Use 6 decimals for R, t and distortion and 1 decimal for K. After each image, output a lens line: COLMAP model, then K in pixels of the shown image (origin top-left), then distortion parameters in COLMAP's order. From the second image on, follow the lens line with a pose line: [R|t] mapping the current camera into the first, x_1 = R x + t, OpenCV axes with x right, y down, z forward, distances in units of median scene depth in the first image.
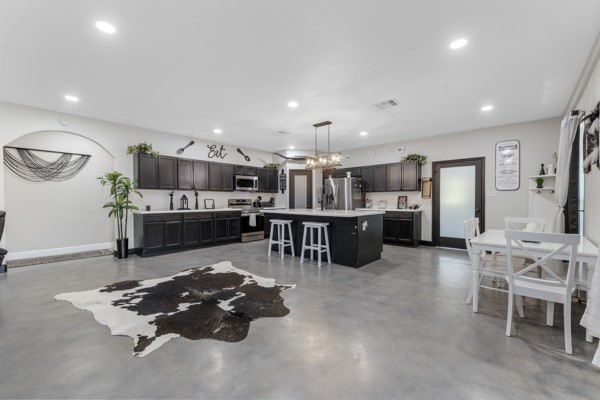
lens RADIAL K [[252.5, 0, 295.5], [0, 252.5, 200.5], [0, 0, 1]] dist [0.009509, -0.005150]
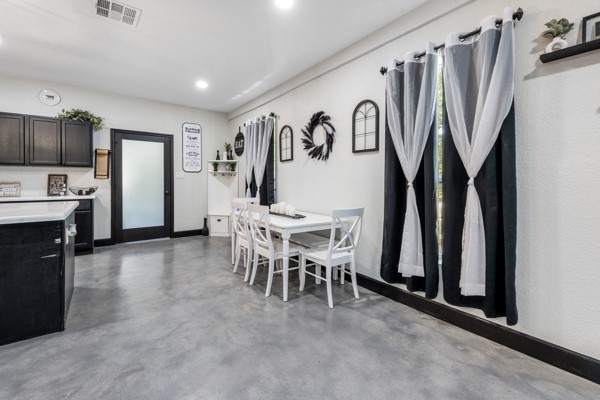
lens RADIAL K [[252.5, 0, 297.6], [0, 252.5, 186.8], [0, 0, 1]] dist [0.009509, -0.005150]
pose [[0.176475, -0.020007, 0.984102, -0.094283], [-0.004371, 0.999768, 0.021109, -0.003204], [-0.984295, -0.008026, 0.176347, 0.367693]]
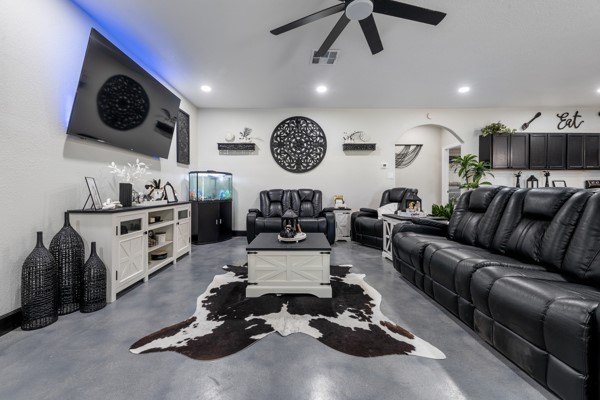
lens RADIAL K [[240.2, 0, 293.9], [0, 240.2, 191.2], [0, 0, 1]] dist [0.007250, -0.001481]
pose [[0.680543, 0.005211, -0.732689, -0.408807], [0.002930, 0.999947, 0.009833, 0.023612], [0.732702, -0.008839, 0.680492, -0.190865]]
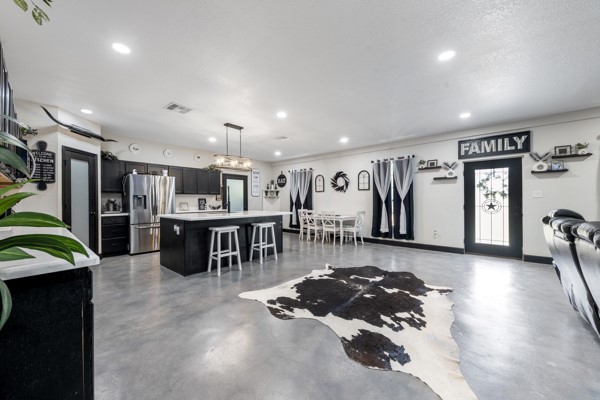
lens RADIAL K [[224.0, 0, 294.7], [0, 224.0, 203.7], [0, 0, 1]] dist [0.005564, -0.000584]
pose [[-0.031177, -0.012814, 0.999432, -0.713040], [0.001679, 0.999916, 0.012872, -0.006835], [-0.999512, 0.002080, -0.031153, 0.712834]]
